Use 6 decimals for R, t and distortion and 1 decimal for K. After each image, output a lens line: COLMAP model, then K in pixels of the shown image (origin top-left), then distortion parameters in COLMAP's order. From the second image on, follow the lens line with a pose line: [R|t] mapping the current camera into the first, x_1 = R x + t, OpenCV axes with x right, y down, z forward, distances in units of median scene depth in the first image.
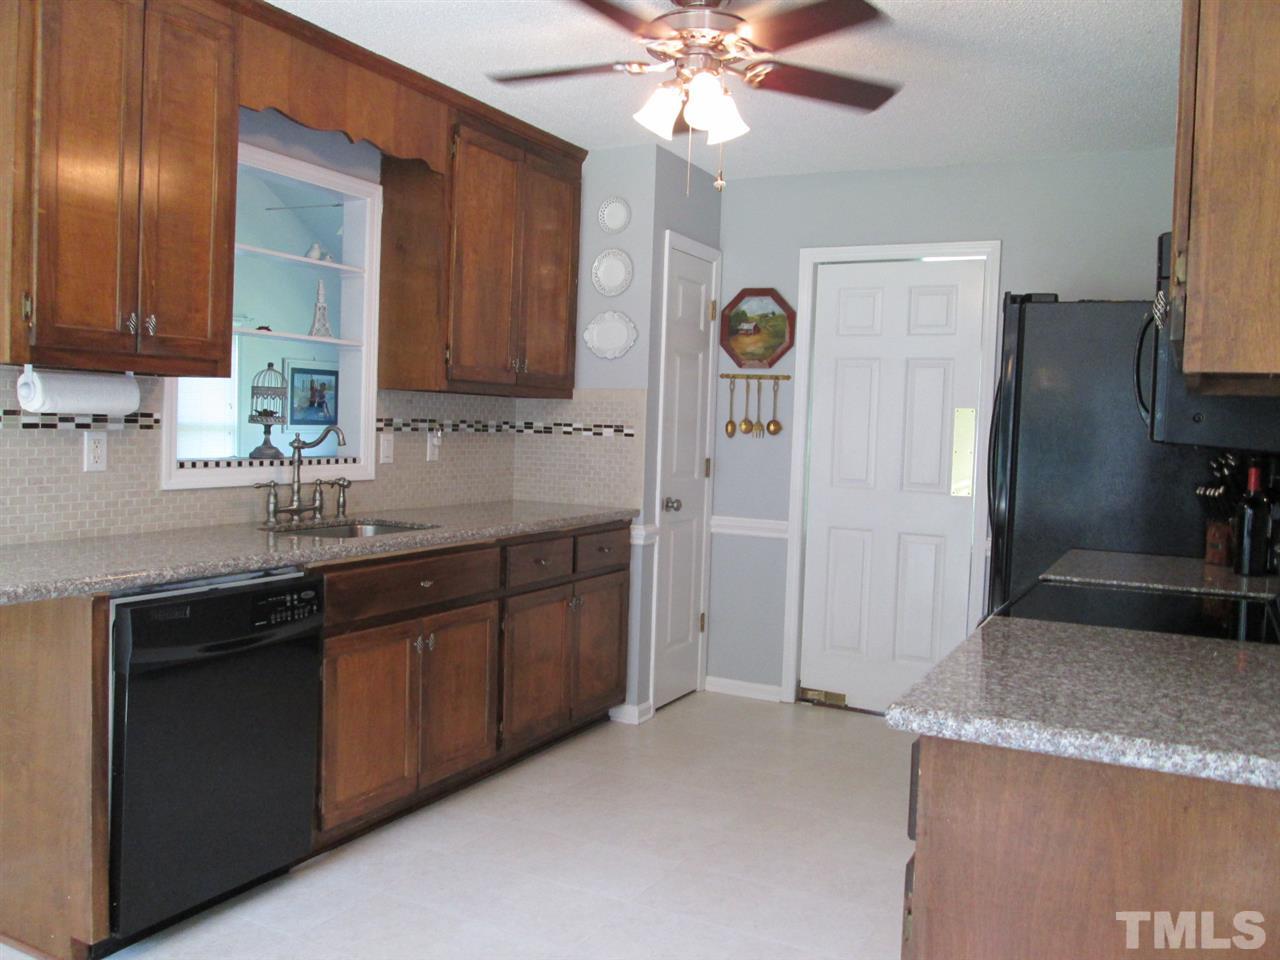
lens RADIAL K [[1064.6, 0, 643.1], [0, 1064.6, 479.5], [0, 0, 1]] dist [-0.043902, 0.013212]
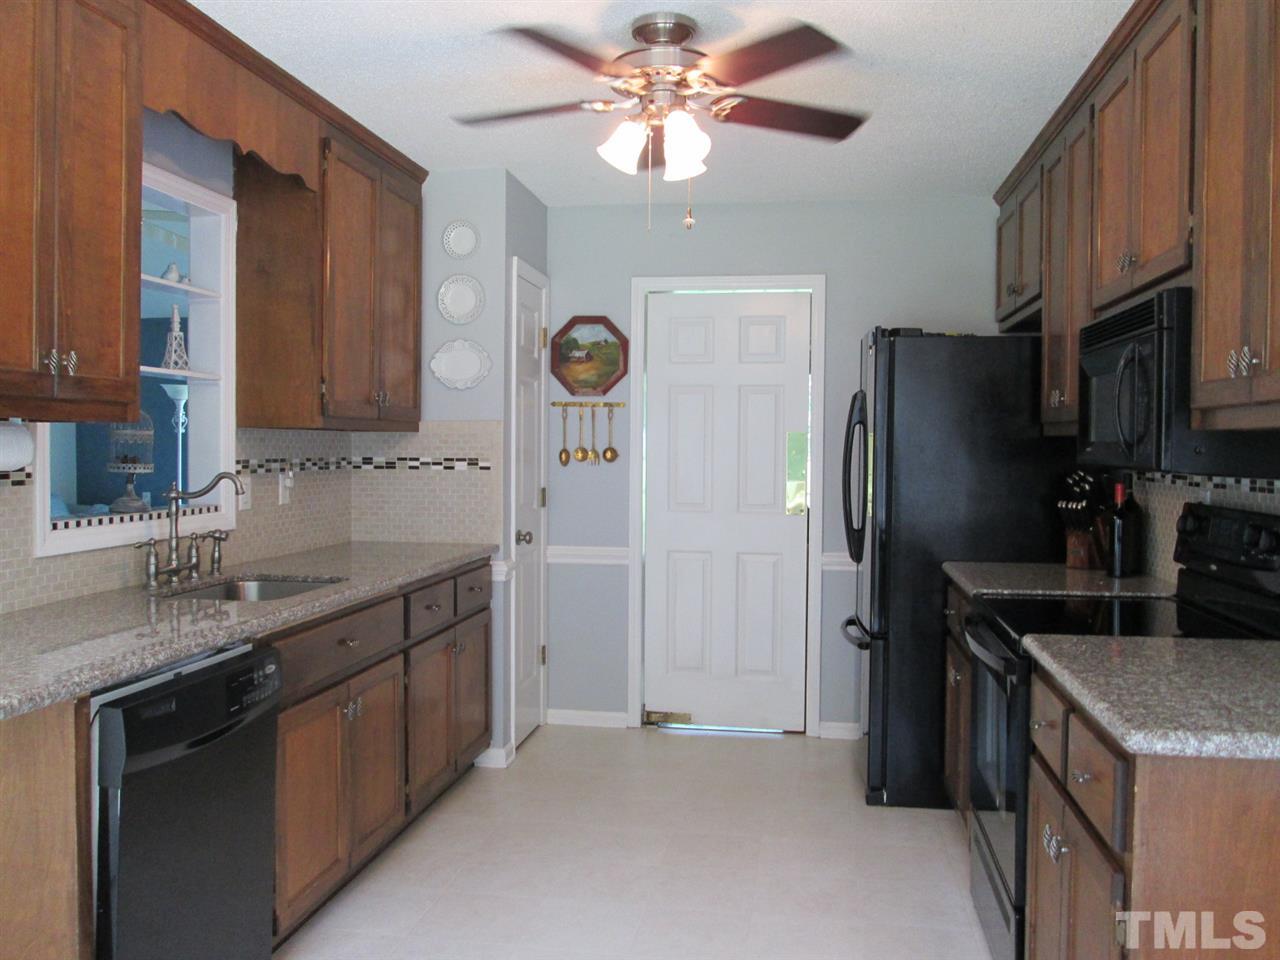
lens RADIAL K [[1064.6, 0, 643.5], [0, 1064.6, 480.3], [0, 0, 1]] dist [-0.043902, 0.013212]
pose [[0.948483, -0.036115, 0.314763, -0.221823], [0.040576, 0.999147, -0.007632, -0.021457], [-0.314219, 0.020010, 0.949140, 0.051636]]
